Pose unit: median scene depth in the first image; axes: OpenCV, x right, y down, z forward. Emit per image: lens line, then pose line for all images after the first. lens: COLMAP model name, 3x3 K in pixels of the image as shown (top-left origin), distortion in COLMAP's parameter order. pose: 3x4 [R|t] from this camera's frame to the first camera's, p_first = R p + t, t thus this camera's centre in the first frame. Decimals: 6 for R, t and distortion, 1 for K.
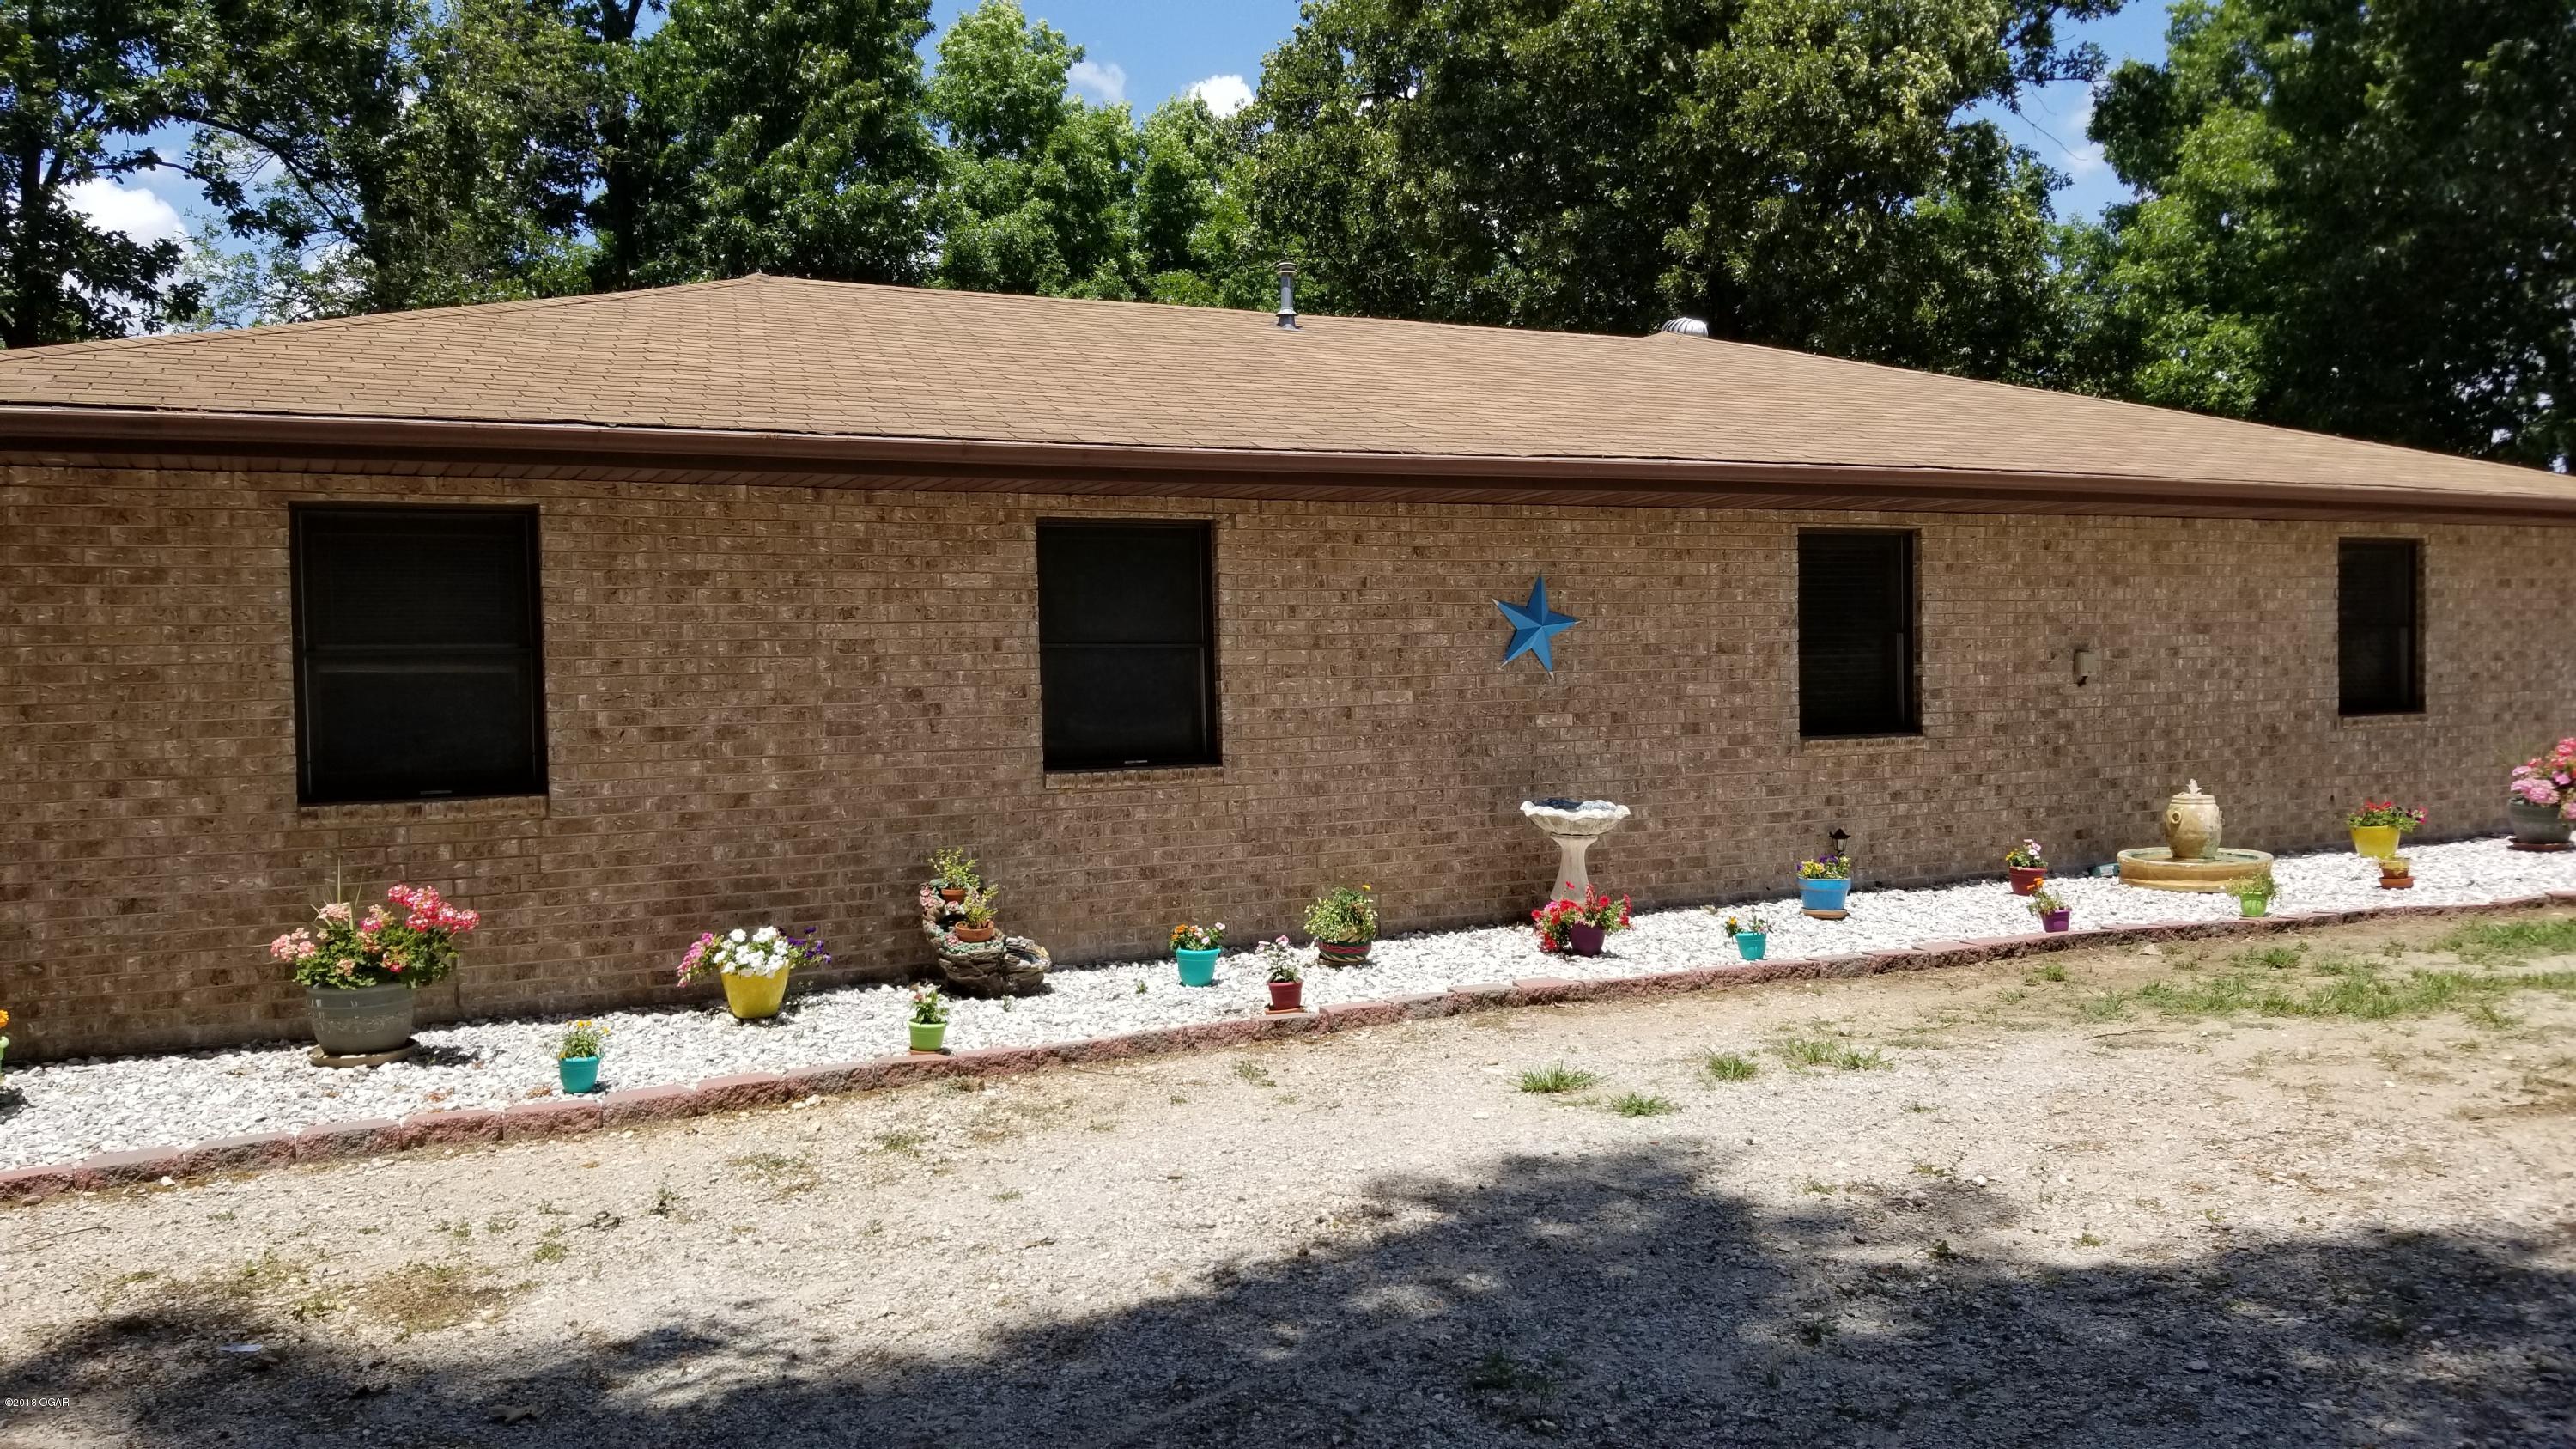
lens RADIAL K [[2047.5, 0, 1301.6], [0, 2047.5, 737.1], [0, 0, 1]] dist [0.082641, -0.088075]
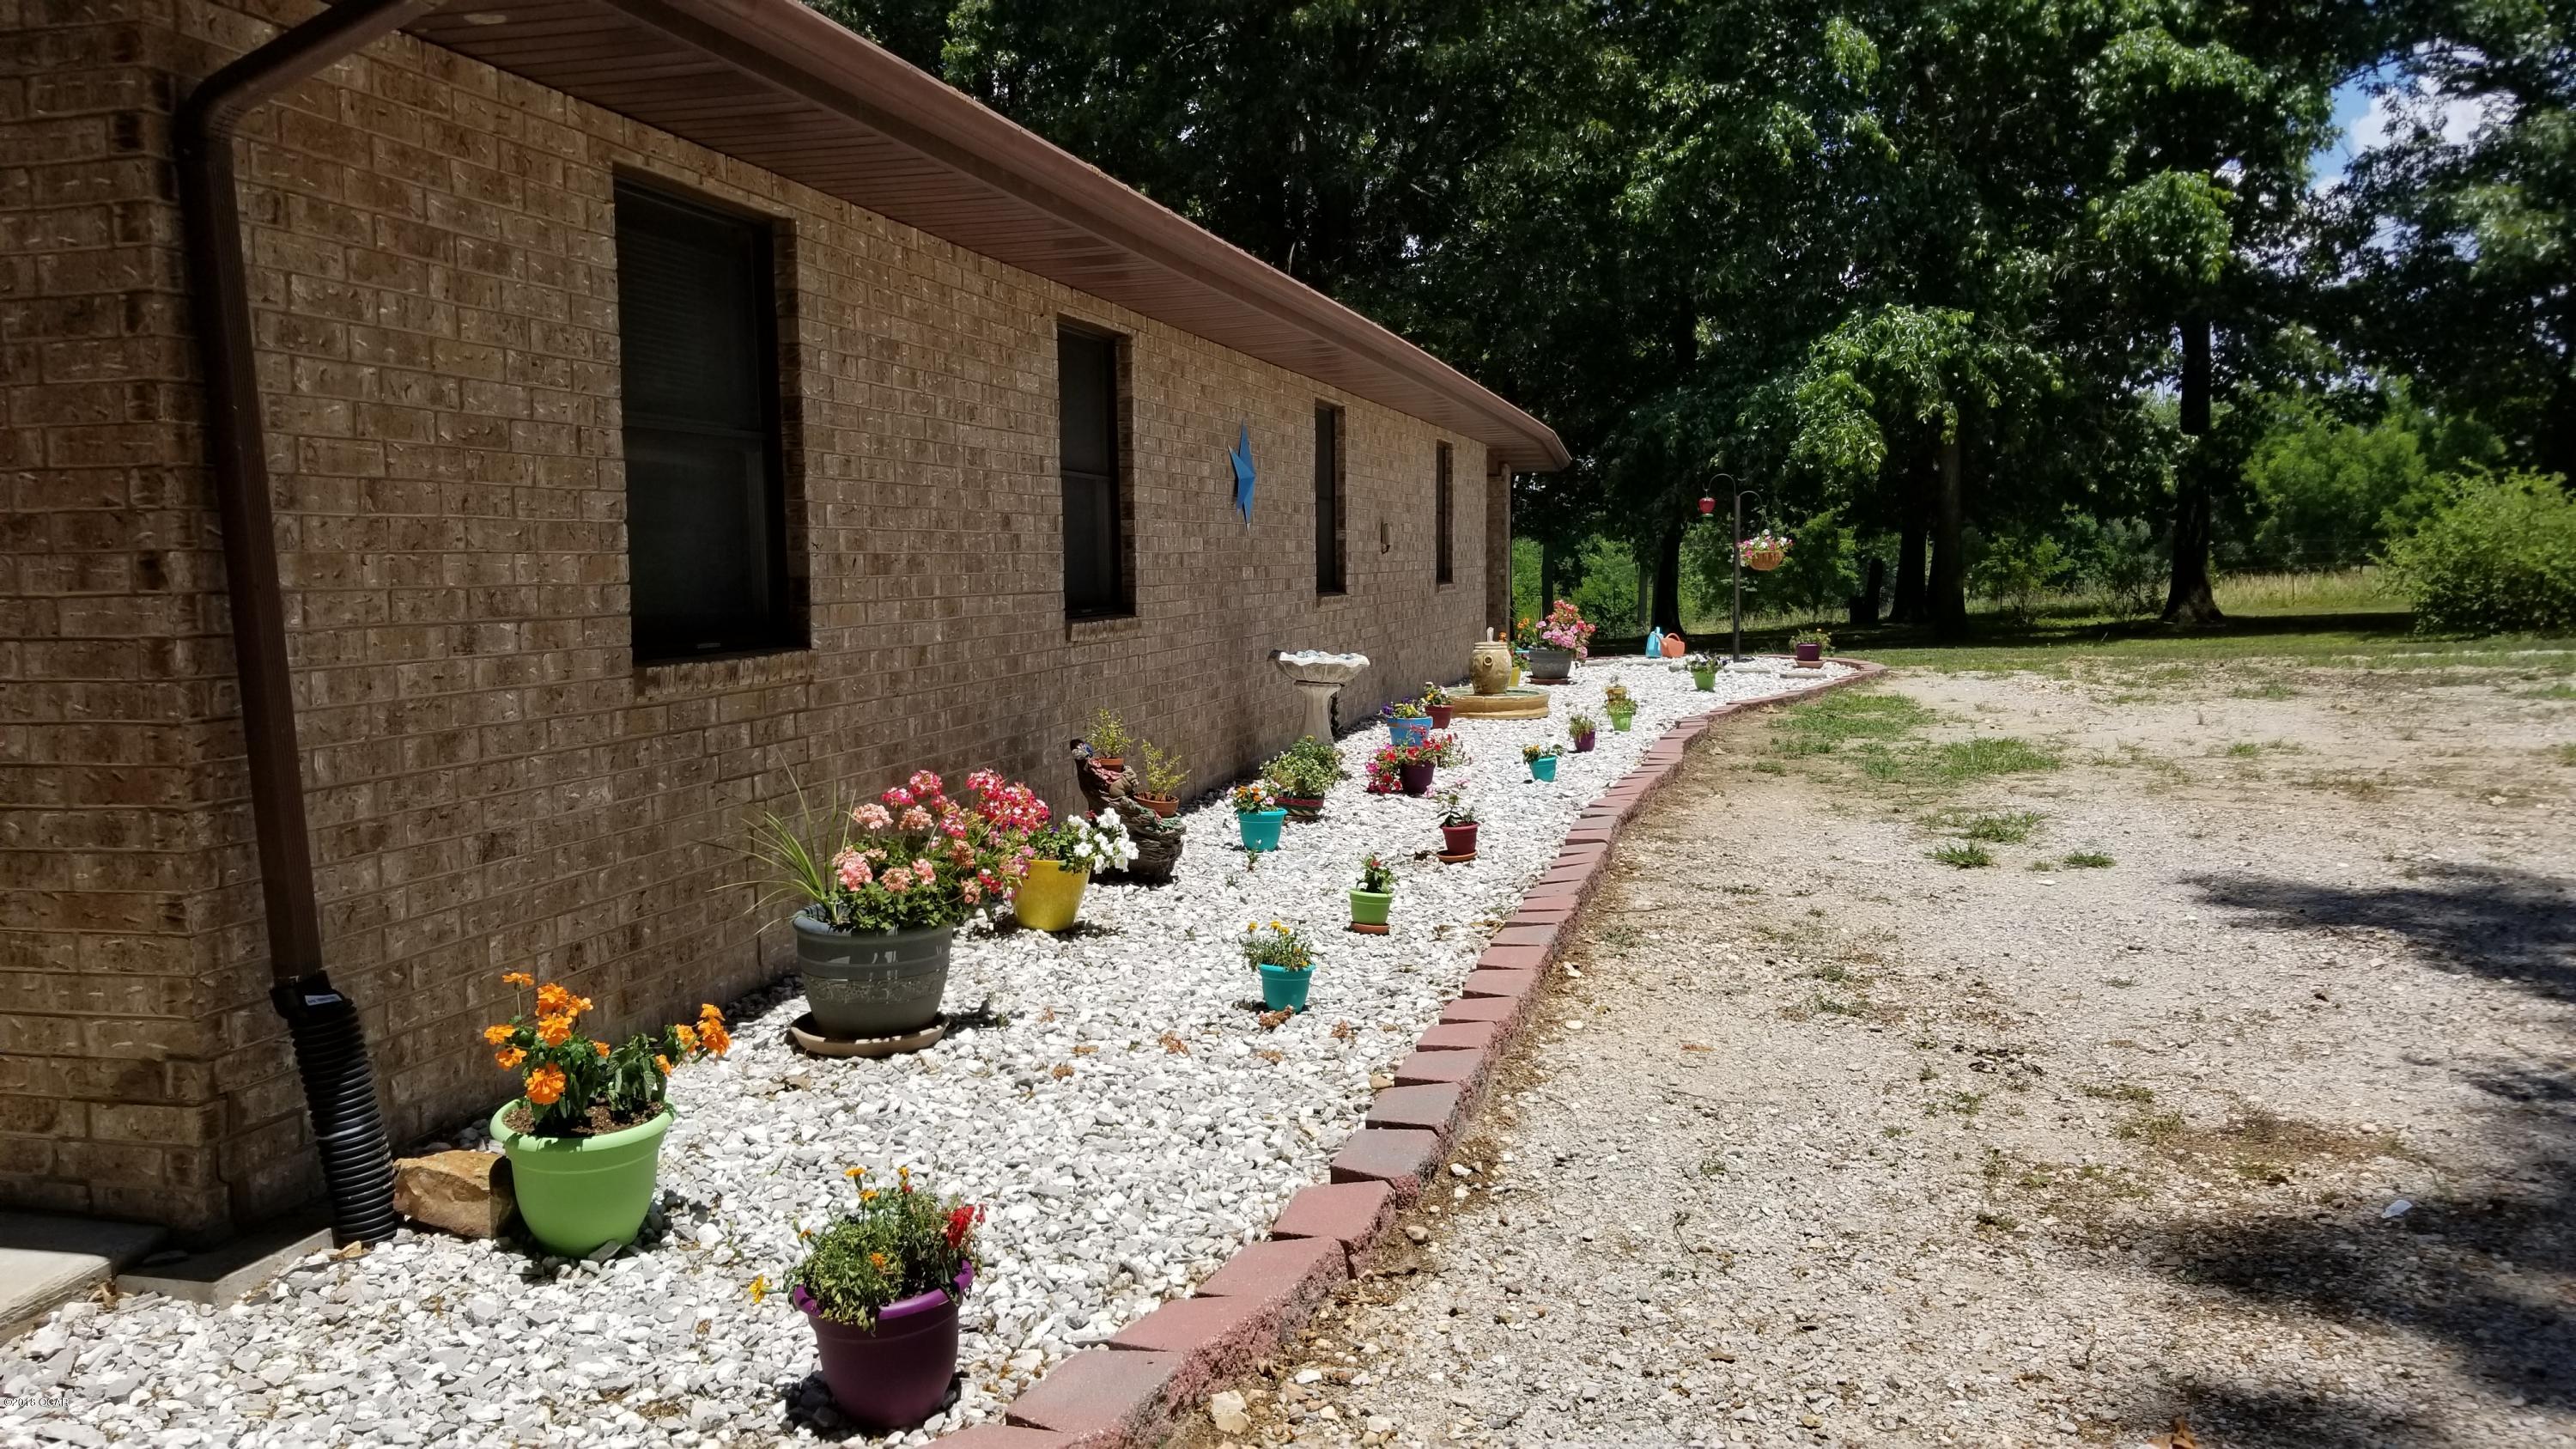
lens RADIAL K [[2047.5, 0, 1290.0], [0, 2047.5, 719.0], [0, 0, 1]] dist [0.082641, -0.088075]
pose [[0.613170, -0.044466, 0.788699, -0.848506], [0.014791, 0.998886, 0.044818, 0.024195], [-0.789813, -0.015816, 0.613144, 0.475728]]
